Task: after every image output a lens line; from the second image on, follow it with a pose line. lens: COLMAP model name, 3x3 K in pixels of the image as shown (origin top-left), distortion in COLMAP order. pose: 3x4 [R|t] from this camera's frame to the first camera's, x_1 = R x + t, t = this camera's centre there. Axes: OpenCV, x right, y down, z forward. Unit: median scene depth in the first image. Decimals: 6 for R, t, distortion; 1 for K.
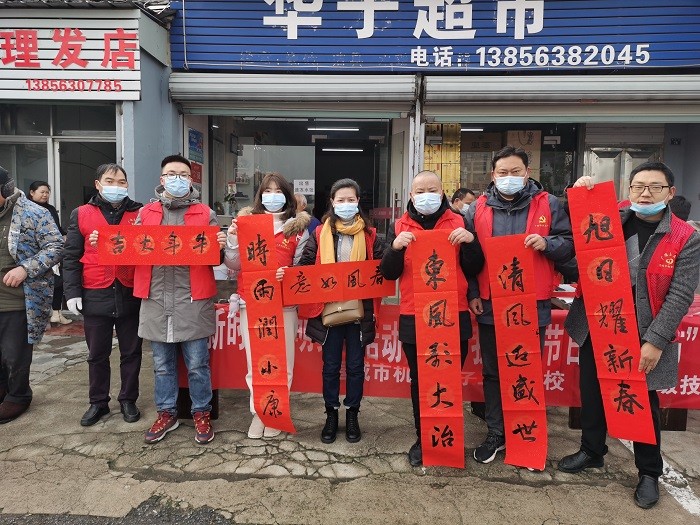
lens RADIAL K [[525.6, 0, 350.0], [0, 525.6, 262.5], [0, 0, 1]] dist [0.066938, -0.053238]
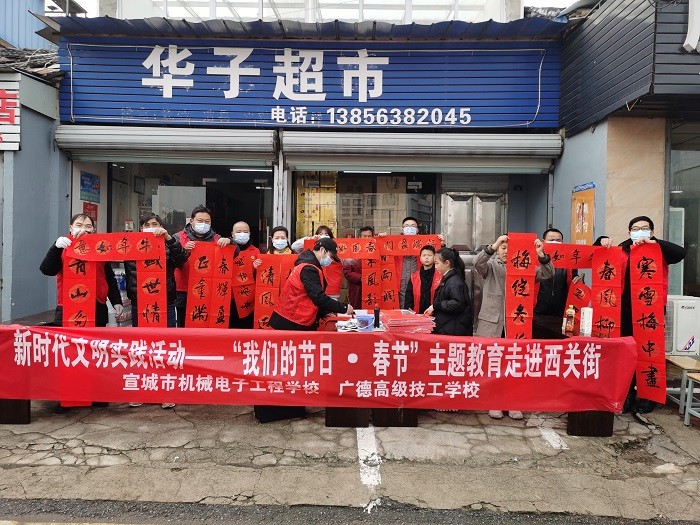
lens RADIAL K [[525.6, 0, 350.0], [0, 525.6, 262.5], [0, 0, 1]] dist [0.066938, -0.053238]
pose [[0.999452, 0.001489, 0.033078, 0.251016], [0.000496, 0.998203, -0.059918, 0.004117], [-0.033108, 0.059902, 0.997655, -0.140172]]
